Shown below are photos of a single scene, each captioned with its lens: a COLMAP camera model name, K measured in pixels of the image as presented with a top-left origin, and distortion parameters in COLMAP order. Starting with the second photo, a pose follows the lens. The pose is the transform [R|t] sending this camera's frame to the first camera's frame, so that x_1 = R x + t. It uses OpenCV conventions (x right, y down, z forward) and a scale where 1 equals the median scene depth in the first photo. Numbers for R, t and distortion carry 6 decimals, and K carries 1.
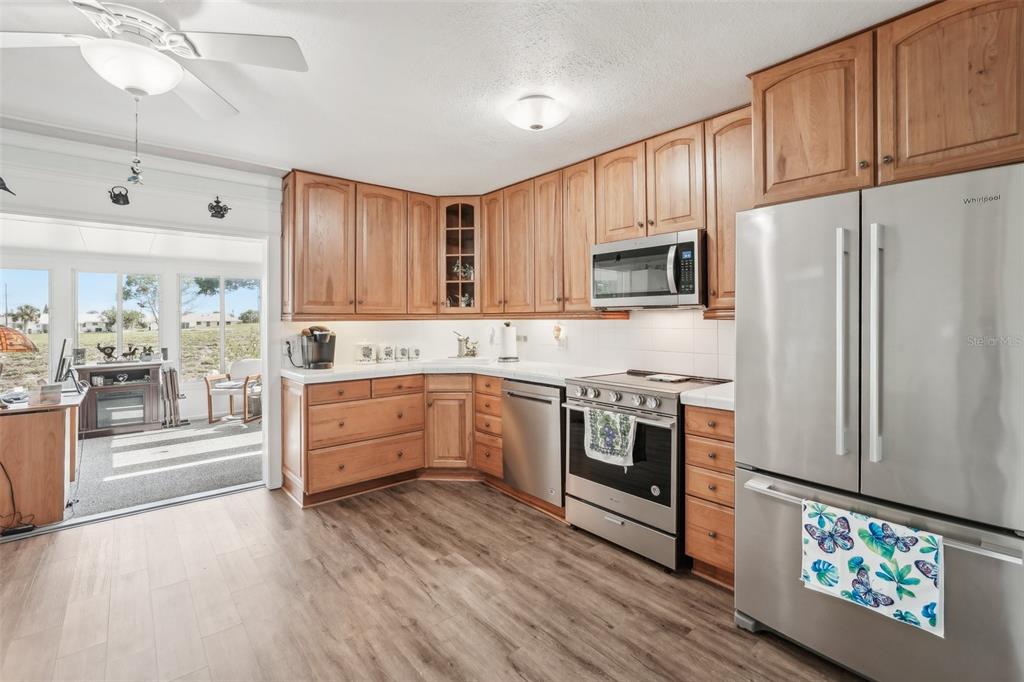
lens RADIAL K [[468.2, 0, 490.4], [0, 468.2, 311.5], [0, 0, 1]] dist [-0.009353, 0.004255]
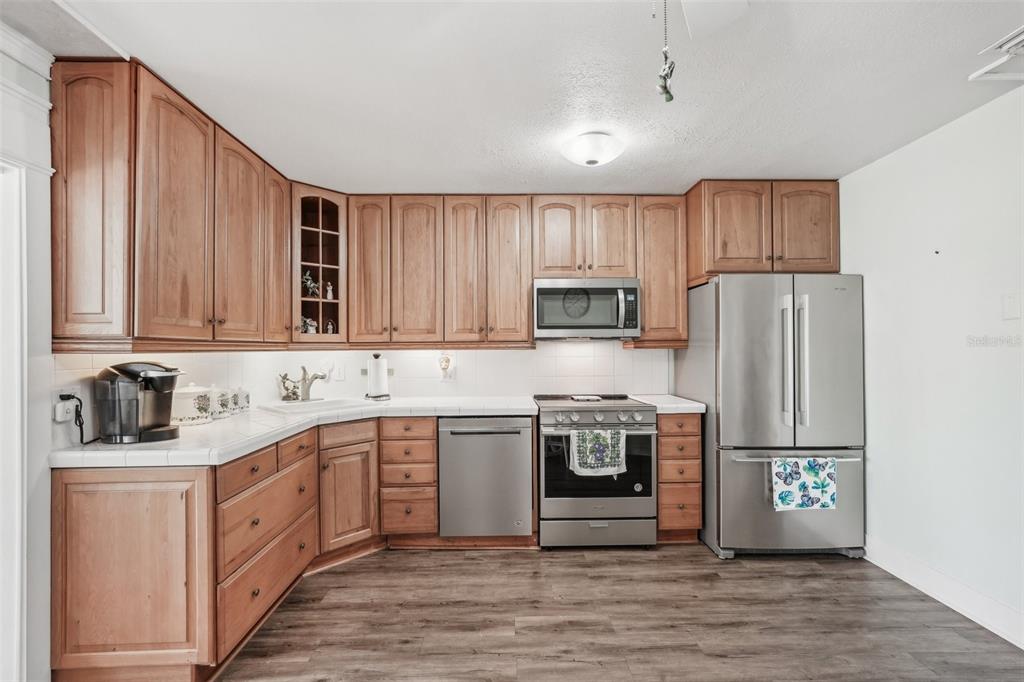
lens RADIAL K [[468.2, 0, 504.9], [0, 468.2, 342.7], [0, 0, 1]] dist [-0.009353, 0.004255]
pose [[0.610515, 0.012443, 0.791907, -0.765057], [-0.008406, 0.999922, -0.009231, 0.014559], [-0.791960, -0.001021, 0.610572, 0.477421]]
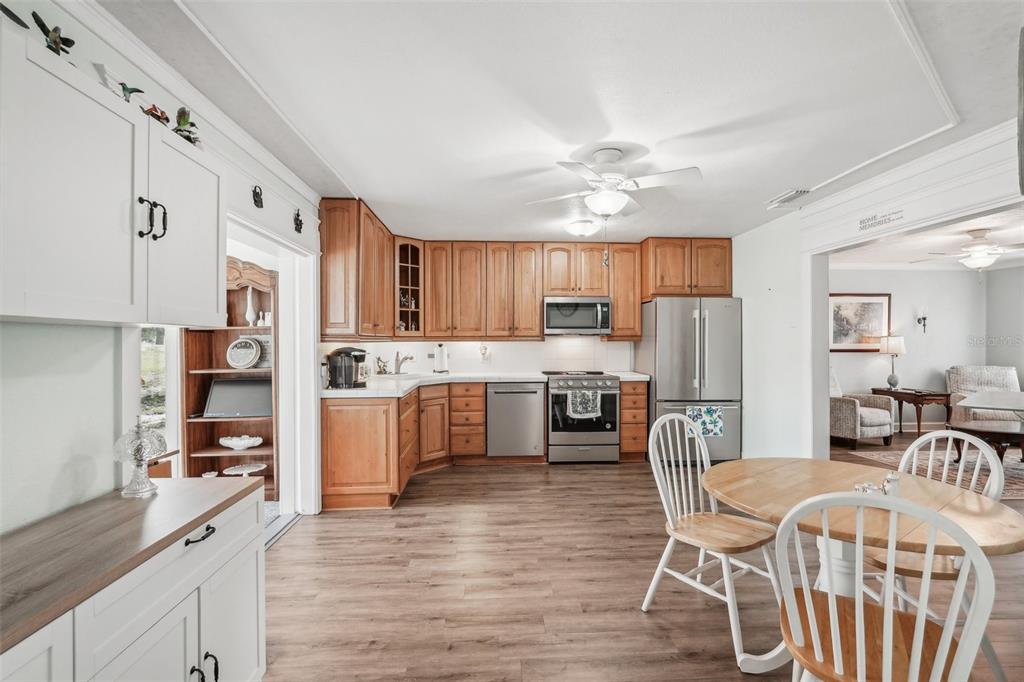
lens RADIAL K [[468.2, 0, 504.6], [0, 468.2, 338.1], [0, 0, 1]] dist [-0.009353, 0.004255]
pose [[0.587968, 0.008798, 0.808837, -1.411955], [-0.013276, 0.999911, -0.001226, 0.010653], [-0.808776, -0.010018, 0.588032, 0.158027]]
